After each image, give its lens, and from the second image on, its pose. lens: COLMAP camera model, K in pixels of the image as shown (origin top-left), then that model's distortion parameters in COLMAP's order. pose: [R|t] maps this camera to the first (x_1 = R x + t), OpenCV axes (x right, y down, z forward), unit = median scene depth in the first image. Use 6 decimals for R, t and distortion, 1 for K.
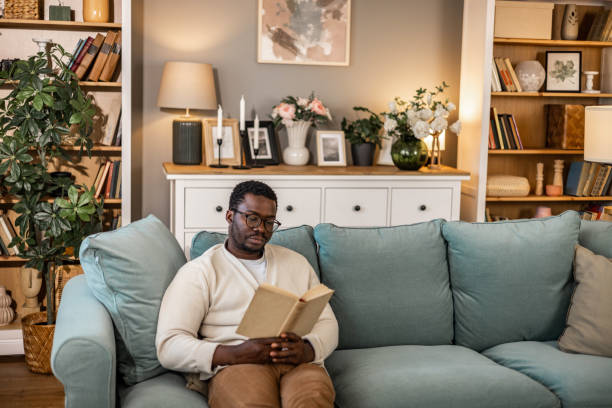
lens RADIAL K [[850.1, 0, 306.0], [0, 850.1, 204.0], [0, 0, 1]] dist [0.009339, 0.021426]
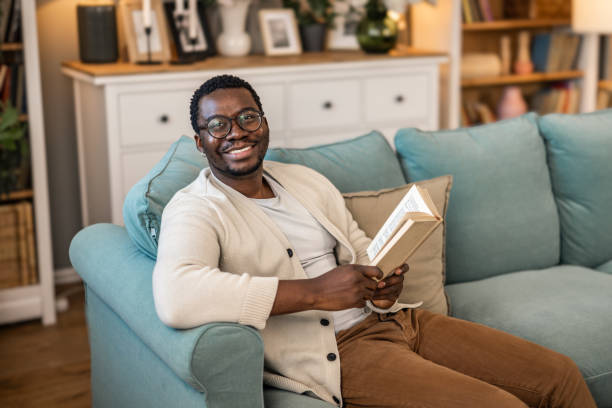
lens RADIAL K [[954.3, 0, 339.4], [0, 954.3, 182.3], [0, 0, 1]] dist [0.025126, 0.077162]
pose [[0.955481, -0.093130, 0.279969, -0.182236], [0.065892, 0.992266, 0.105194, -0.016421], [-0.287601, -0.082063, 0.954228, 0.118581]]
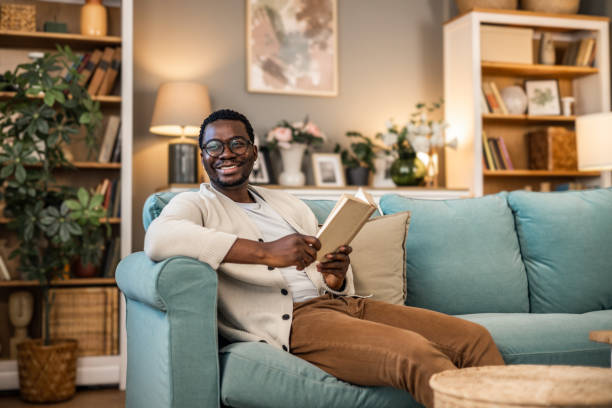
lens RADIAL K [[850.1, 0, 306.0], [0, 850.1, 204.0], [0, 0, 1]] dist [0.009339, 0.021426]
pose [[0.993157, -0.028157, 0.113340, -0.110024], [0.045583, 0.986982, -0.154234, 0.124566], [-0.107522, 0.158345, 0.981512, 0.039207]]
